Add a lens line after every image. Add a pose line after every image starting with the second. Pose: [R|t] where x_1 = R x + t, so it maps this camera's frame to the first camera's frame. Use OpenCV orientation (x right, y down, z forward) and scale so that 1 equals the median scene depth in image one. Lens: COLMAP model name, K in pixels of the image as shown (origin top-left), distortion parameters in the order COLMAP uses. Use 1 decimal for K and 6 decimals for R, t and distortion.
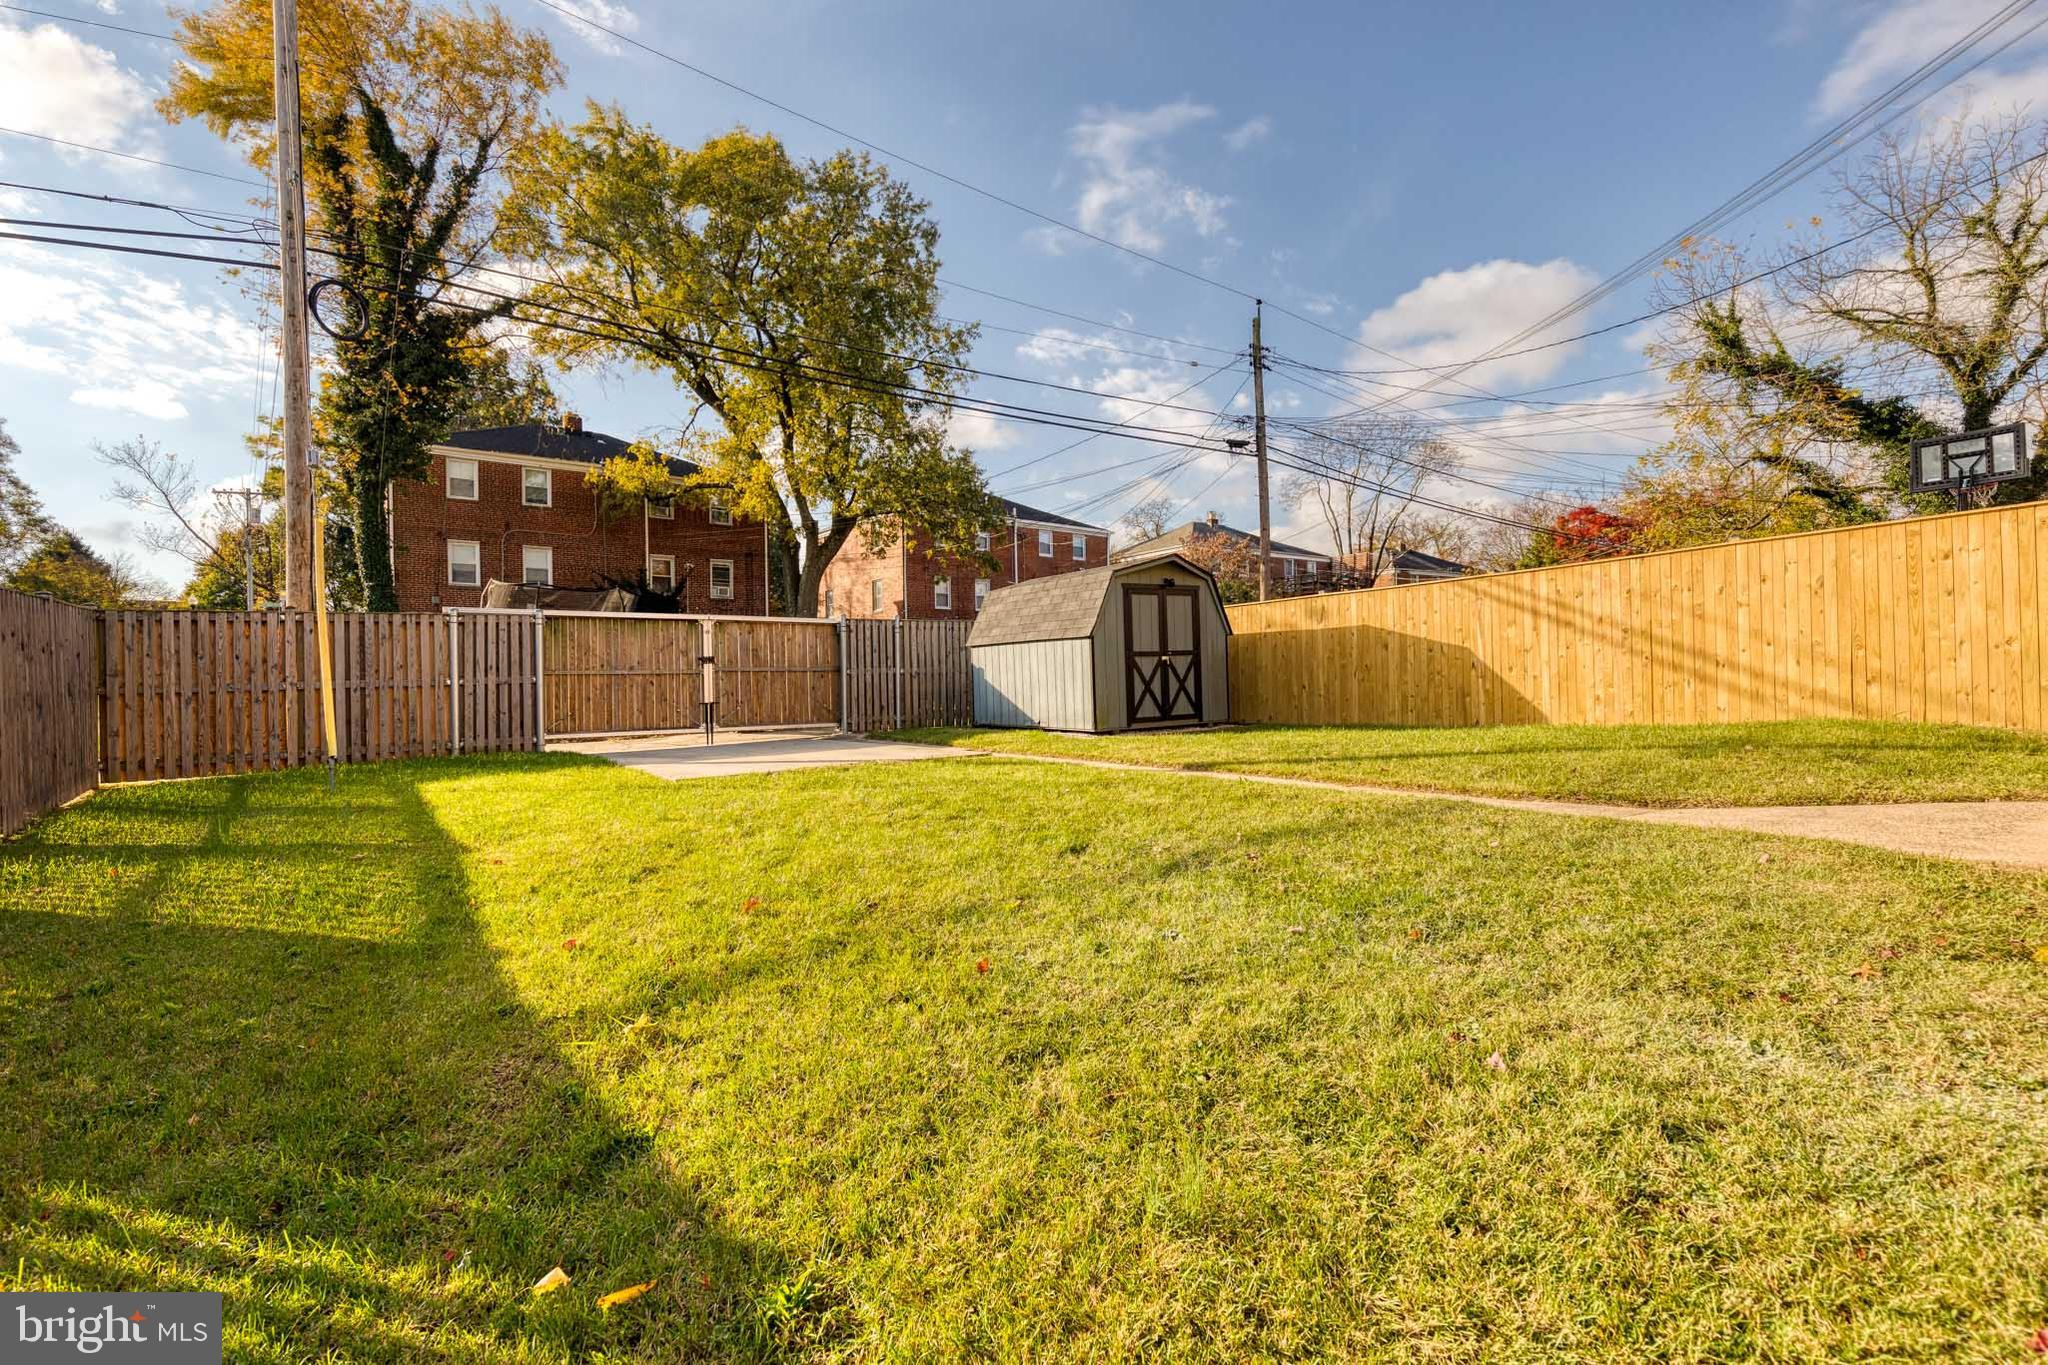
lens RADIAL K [[921.2, 0, 1057.5], [0, 921.2, 687.5], [0, 0, 1]] dist [0.009735, -0.002660]
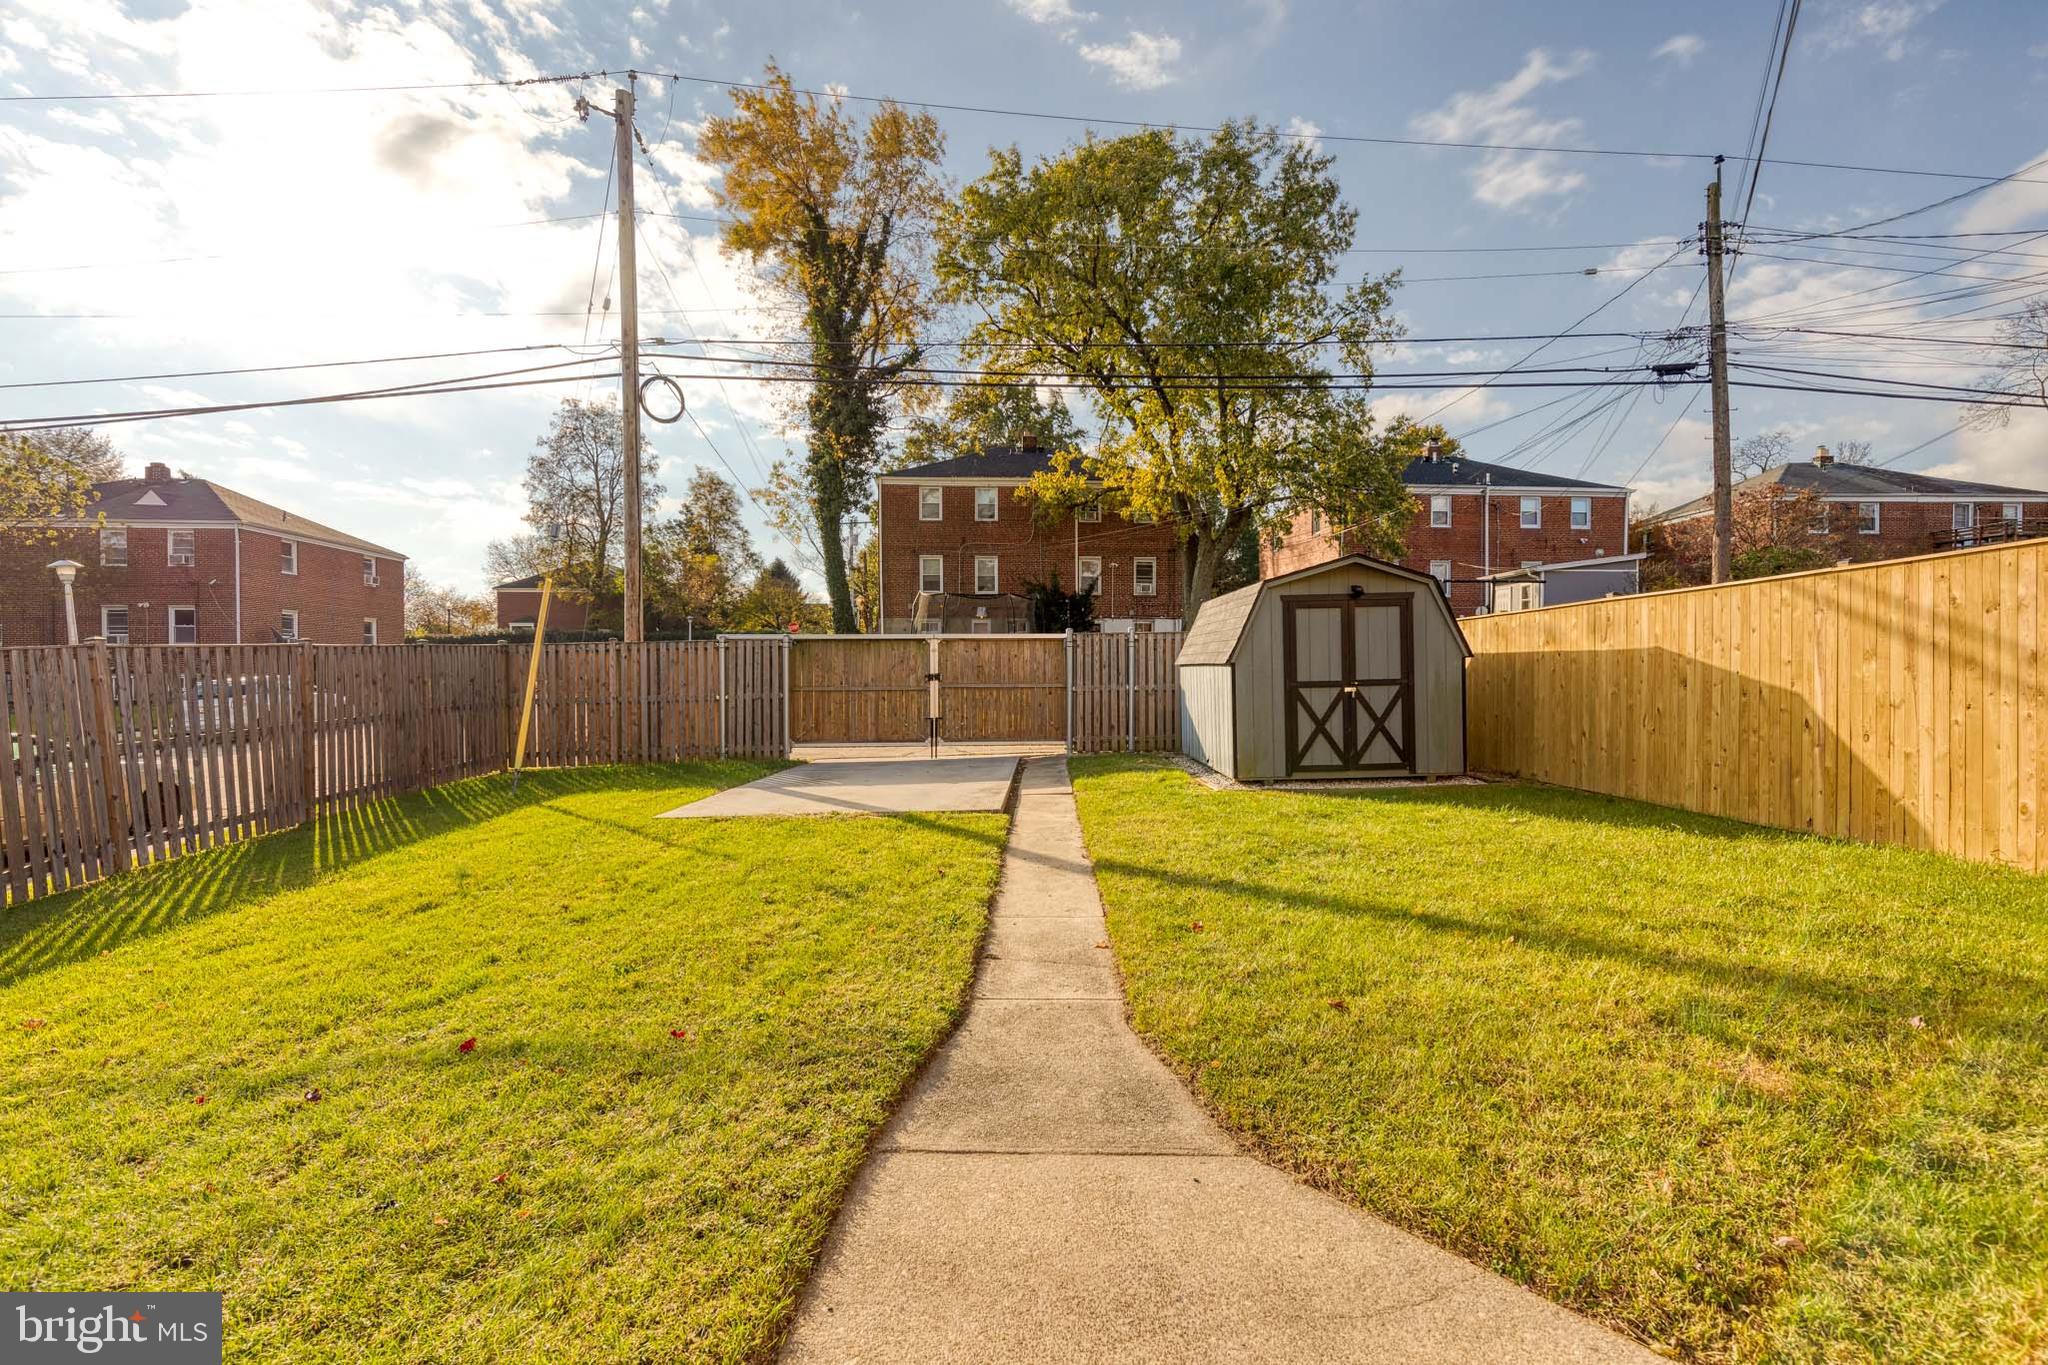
lens RADIAL K [[921.2, 0, 1040.2], [0, 921.2, 687.7], [0, 0, 1]] dist [0.009735, -0.002660]
pose [[0.834989, 0.023634, -0.549758, 0.314749], [-0.012192, 0.999627, 0.024457, -0.047633], [0.550131, -0.013718, 0.834966, 0.210227]]
